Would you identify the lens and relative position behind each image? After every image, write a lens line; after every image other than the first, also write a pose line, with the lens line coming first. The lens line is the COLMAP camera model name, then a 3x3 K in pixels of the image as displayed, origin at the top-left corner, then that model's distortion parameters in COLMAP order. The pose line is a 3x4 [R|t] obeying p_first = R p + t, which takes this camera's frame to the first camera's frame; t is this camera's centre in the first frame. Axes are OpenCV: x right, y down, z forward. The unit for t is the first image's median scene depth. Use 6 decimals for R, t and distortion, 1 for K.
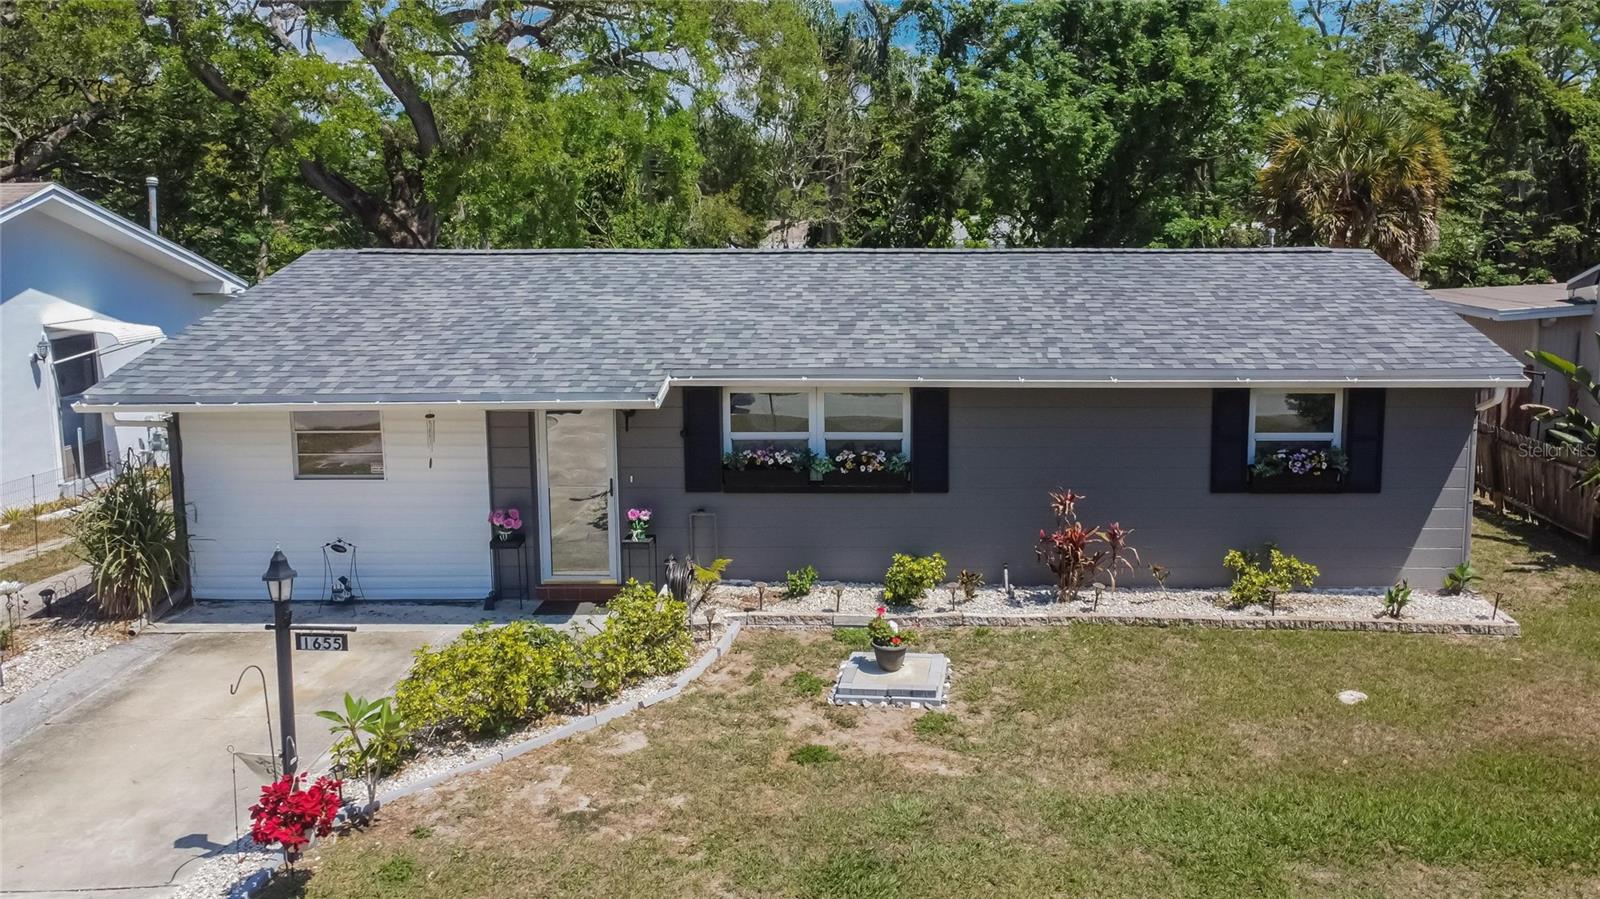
lens RADIAL K [[1218.9, 0, 811.0], [0, 1218.9, 444.0], [0, 0, 1]] dist [0.026750, -0.017513]
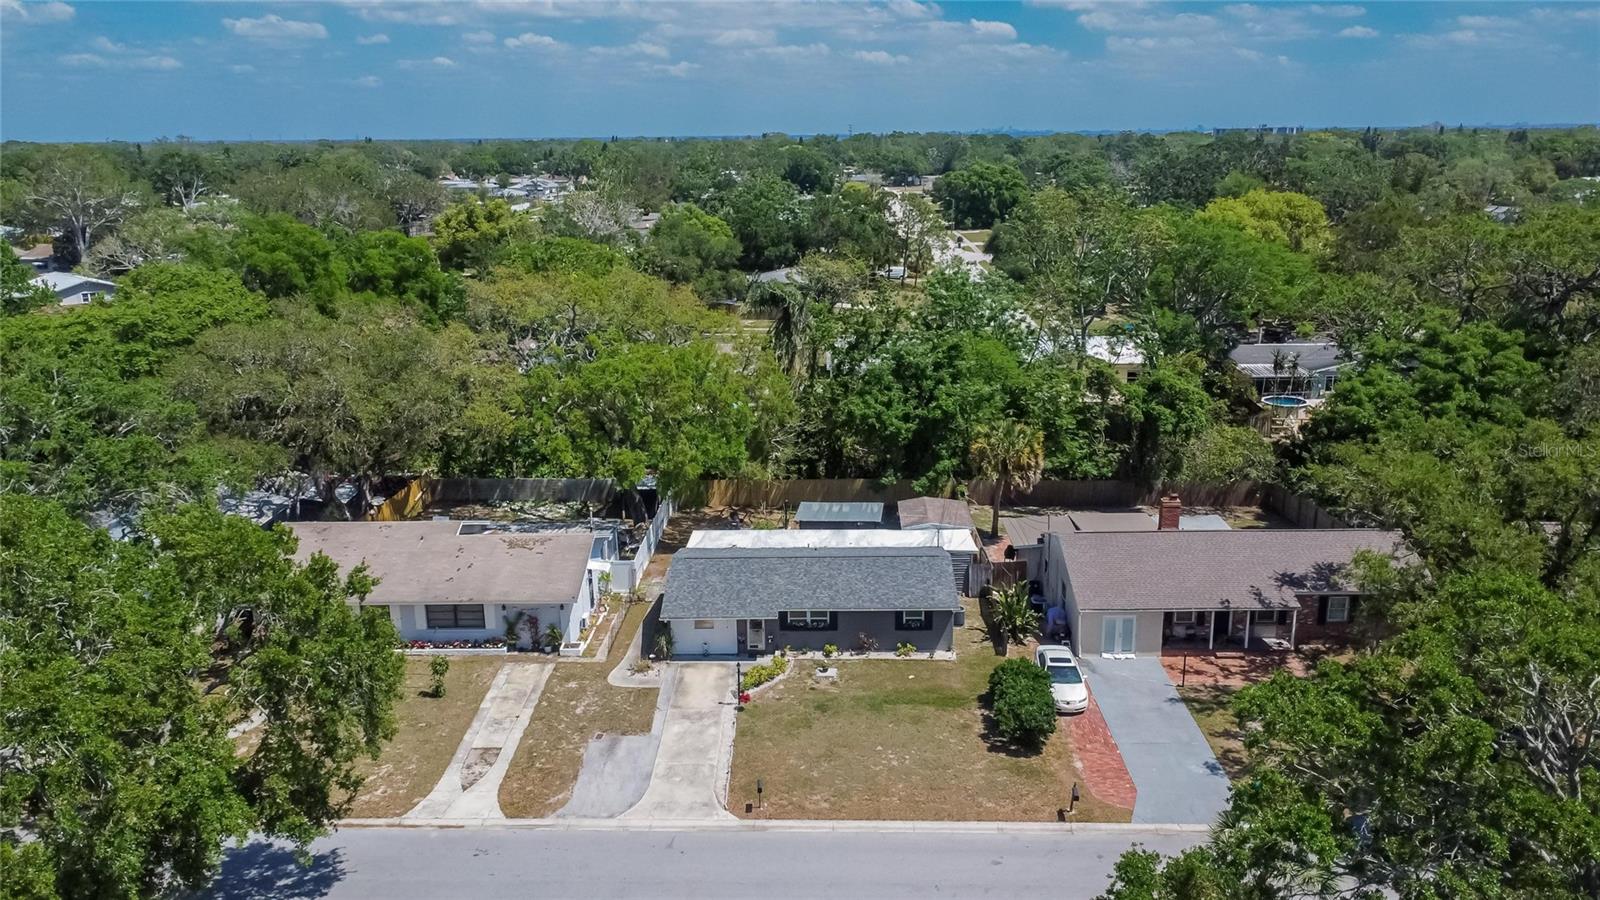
lens RADIAL K [[1218.9, 0, 798.7], [0, 1218.9, 461.6], [0, 0, 1]] dist [0.026750, -0.017513]
pose [[0.998142, 0.003639, 0.060814, -0.320274], [-0.008482, 0.996793, 0.079569, -0.974441], [-0.060329, -0.079938, 0.994973, -3.557211]]
